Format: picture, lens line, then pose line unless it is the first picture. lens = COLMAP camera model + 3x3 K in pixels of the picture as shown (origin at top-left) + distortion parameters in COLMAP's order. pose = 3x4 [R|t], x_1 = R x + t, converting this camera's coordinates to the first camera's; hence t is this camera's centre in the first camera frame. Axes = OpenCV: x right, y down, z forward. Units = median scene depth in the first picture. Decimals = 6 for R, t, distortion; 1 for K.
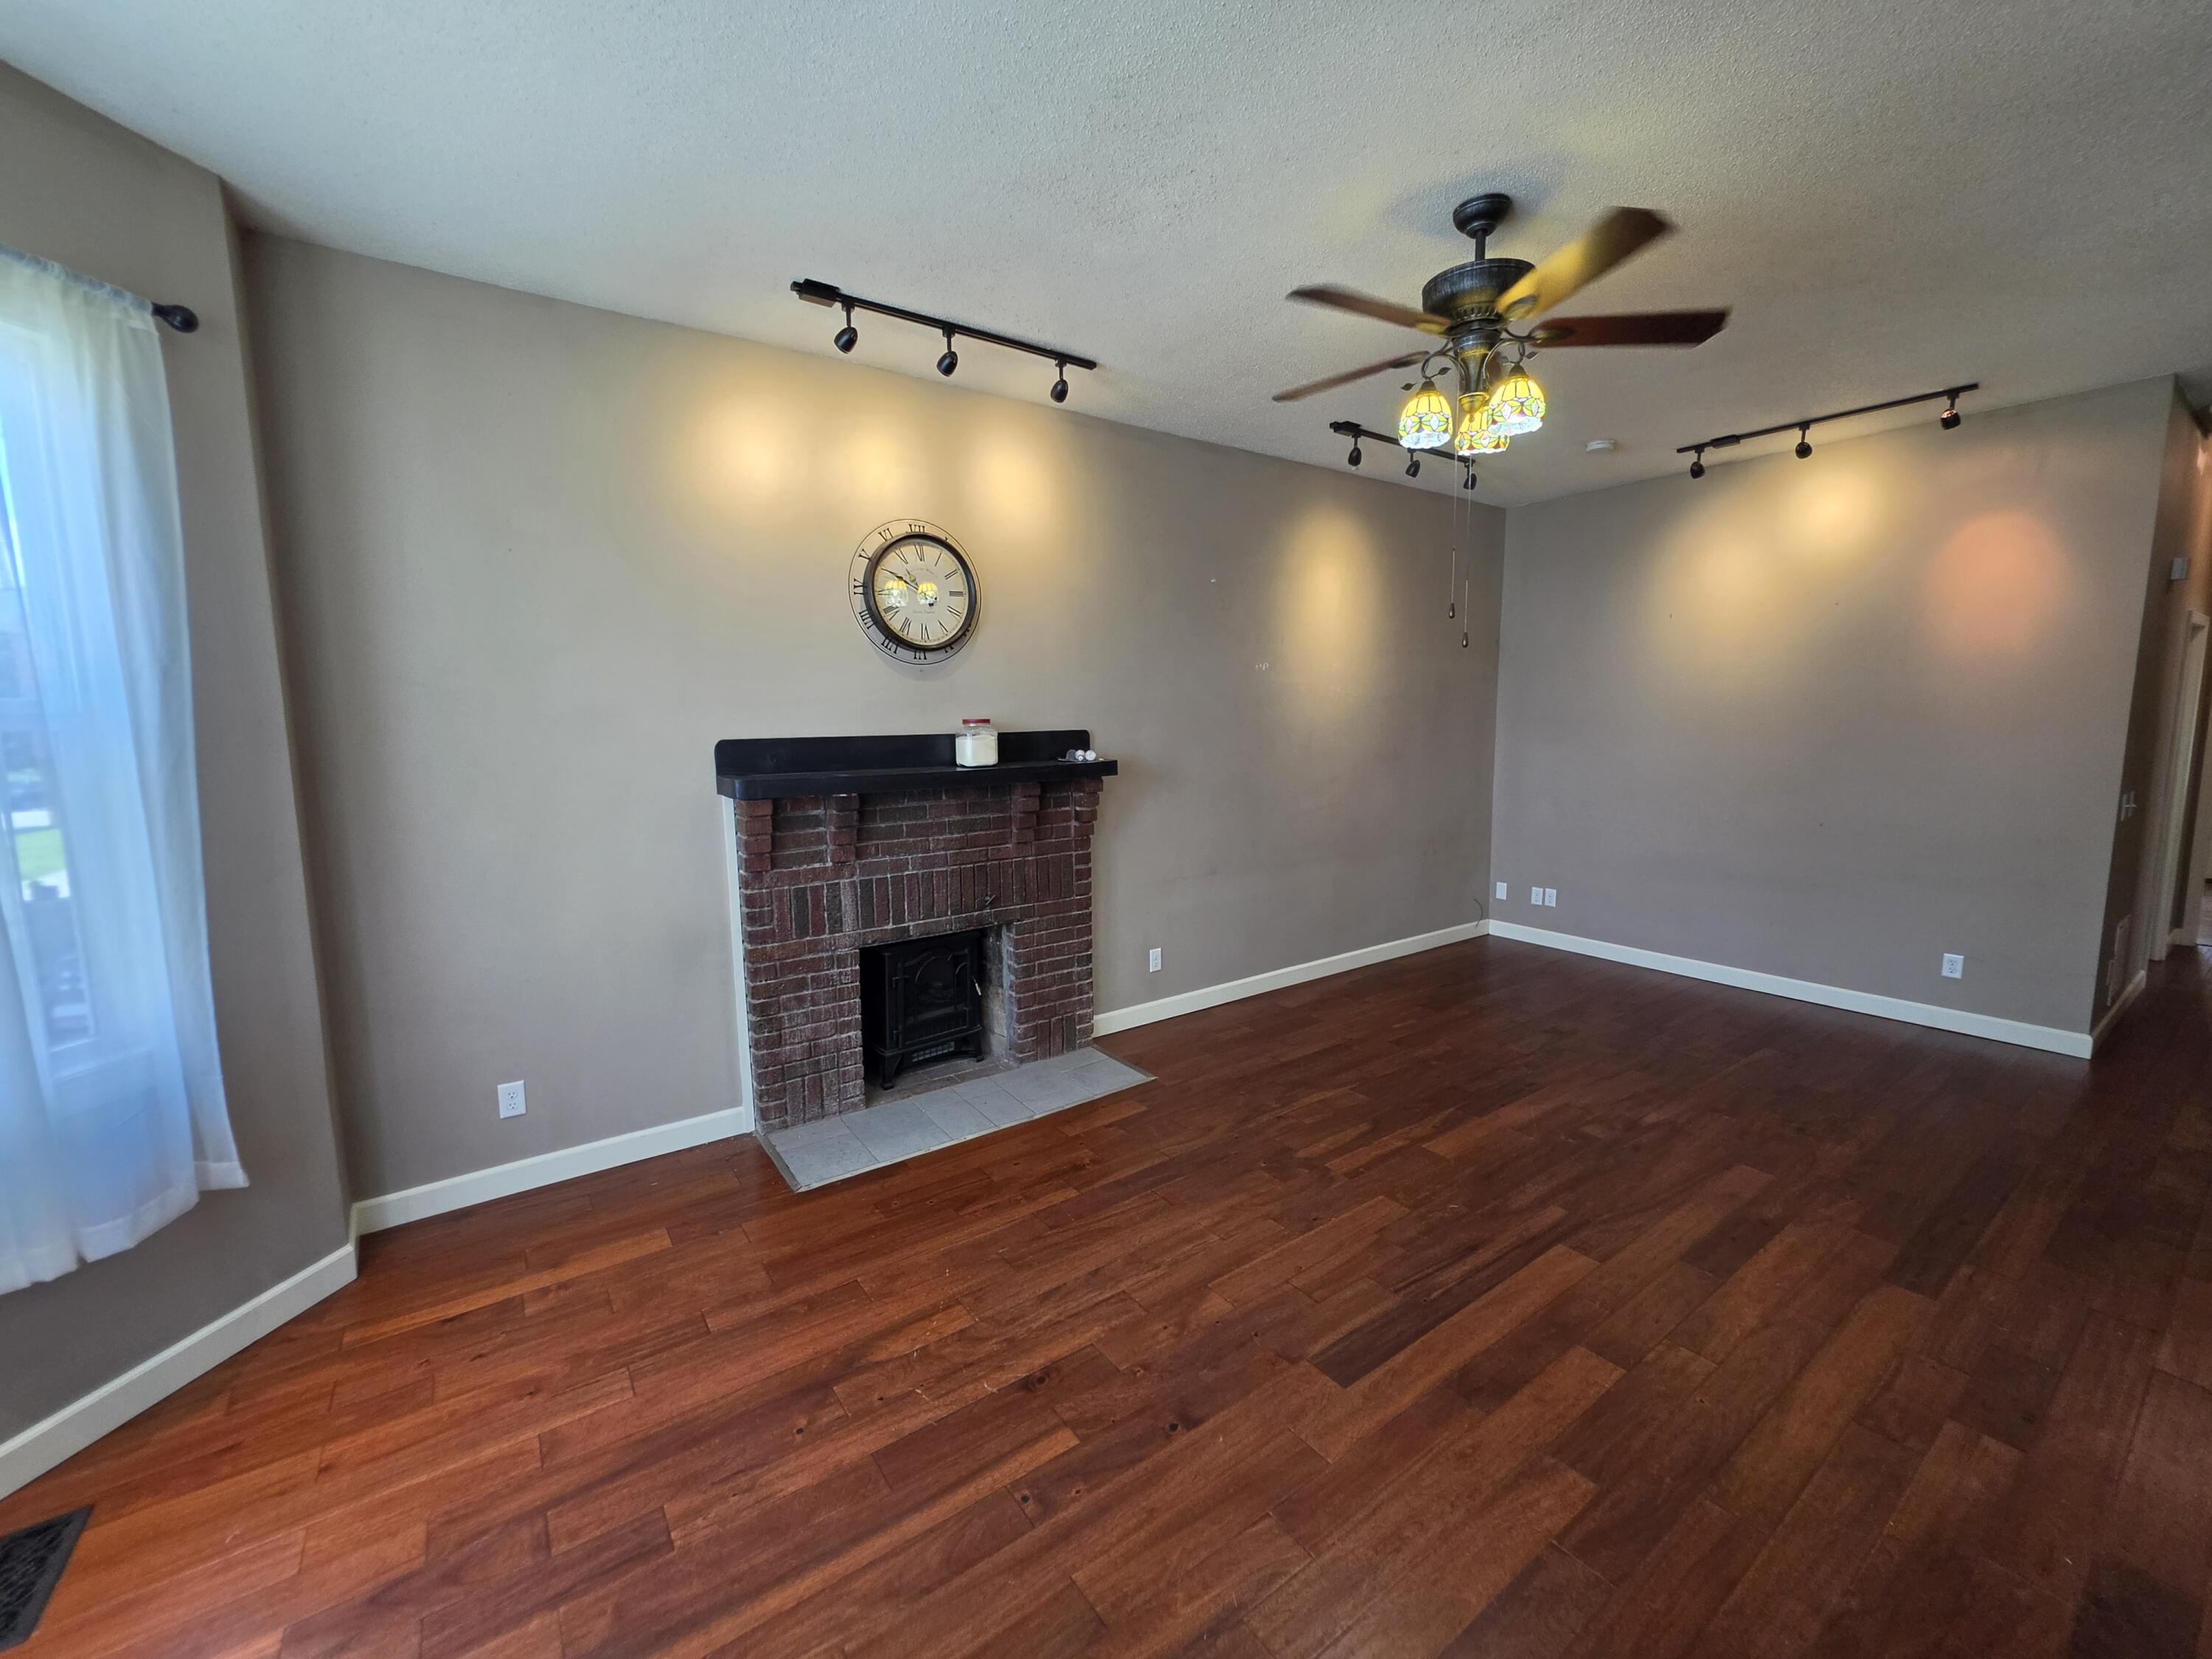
lens RADIAL K [[889.9, 0, 1098.0], [0, 889.9, 824.3], [0, 0, 1]] dist [-0.003627, 0.001344]
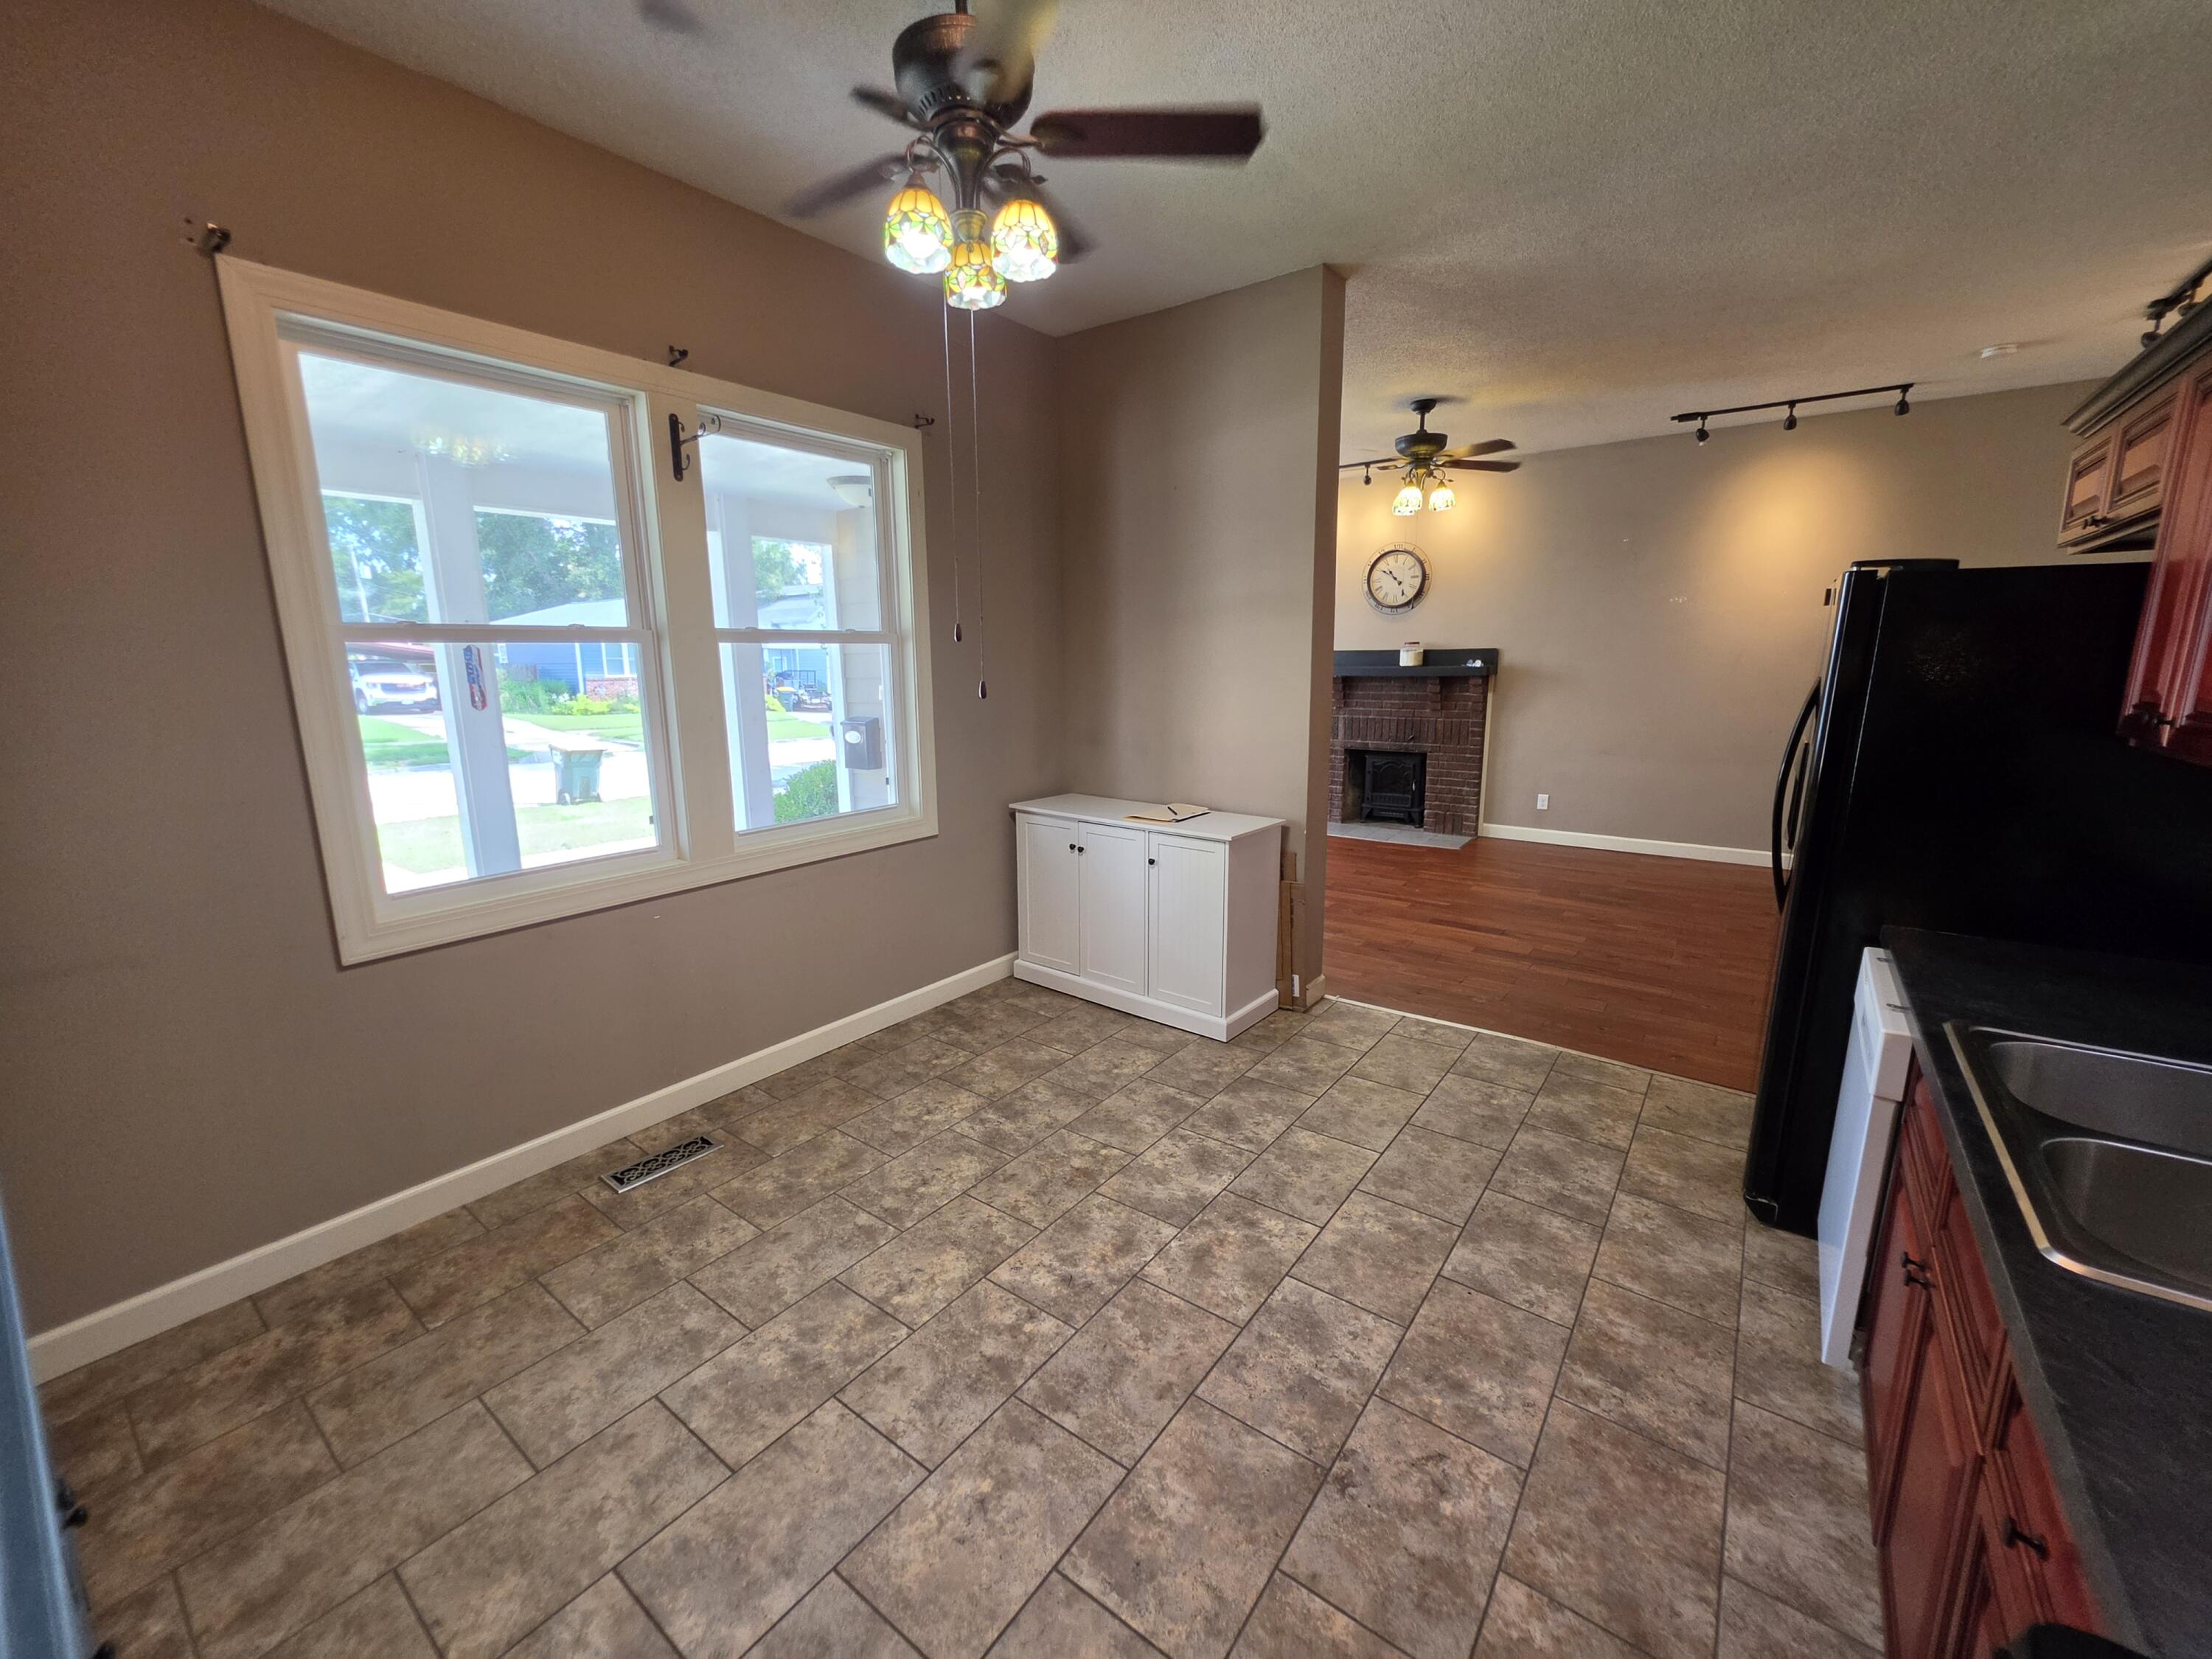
lens RADIAL K [[889.9, 0, 1099.4], [0, 889.9, 828.7], [0, 0, 1]] dist [-0.003627, 0.001344]
pose [[0.298466, 0.194544, -0.934382, 1.668208], [-0.105945, 0.979708, 0.170140, 0.024802], [0.948522, 0.048212, 0.313021, -0.254385]]
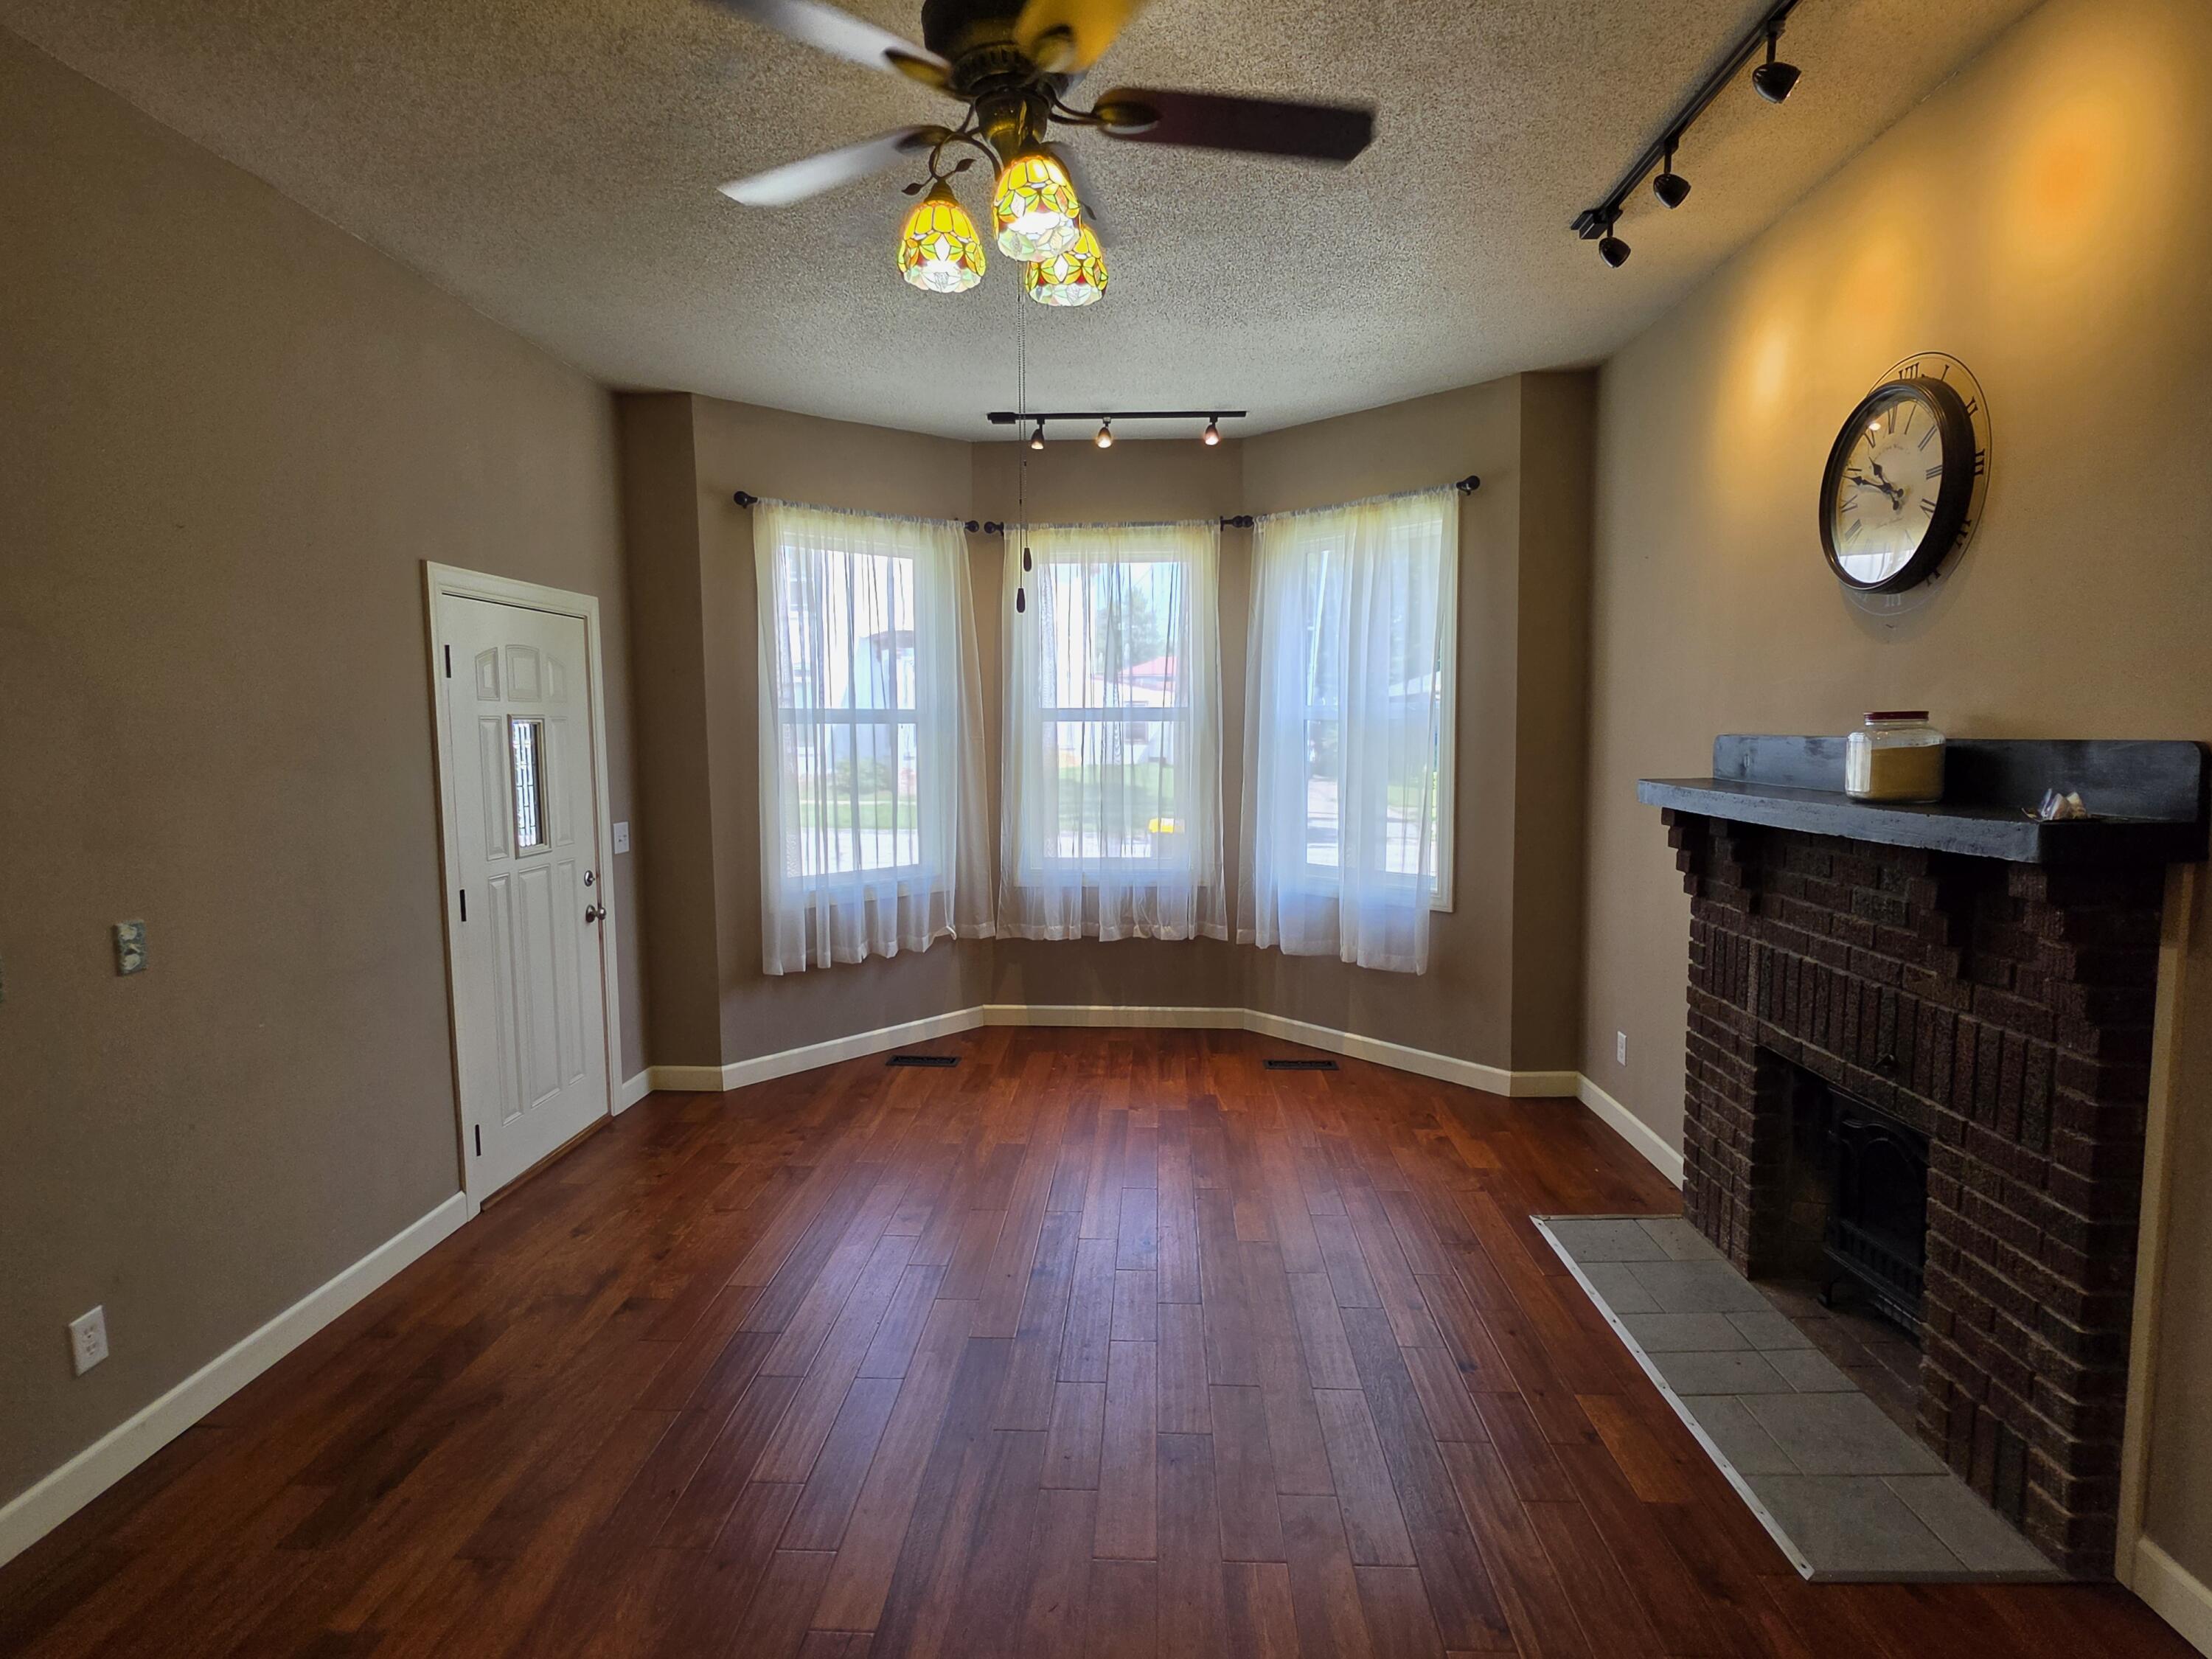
lens RADIAL K [[1150.5, 0, 1095.8], [0, 1150.5, 831.2], [0, 0, 1]] dist [-0.004707, 0.002310]
pose [[-0.622314, 0.091015, -0.777458, 0.738669], [-0.075279, 0.981655, 0.175177, -0.141973], [0.779139, 0.167542, -0.604046, 1.130003]]
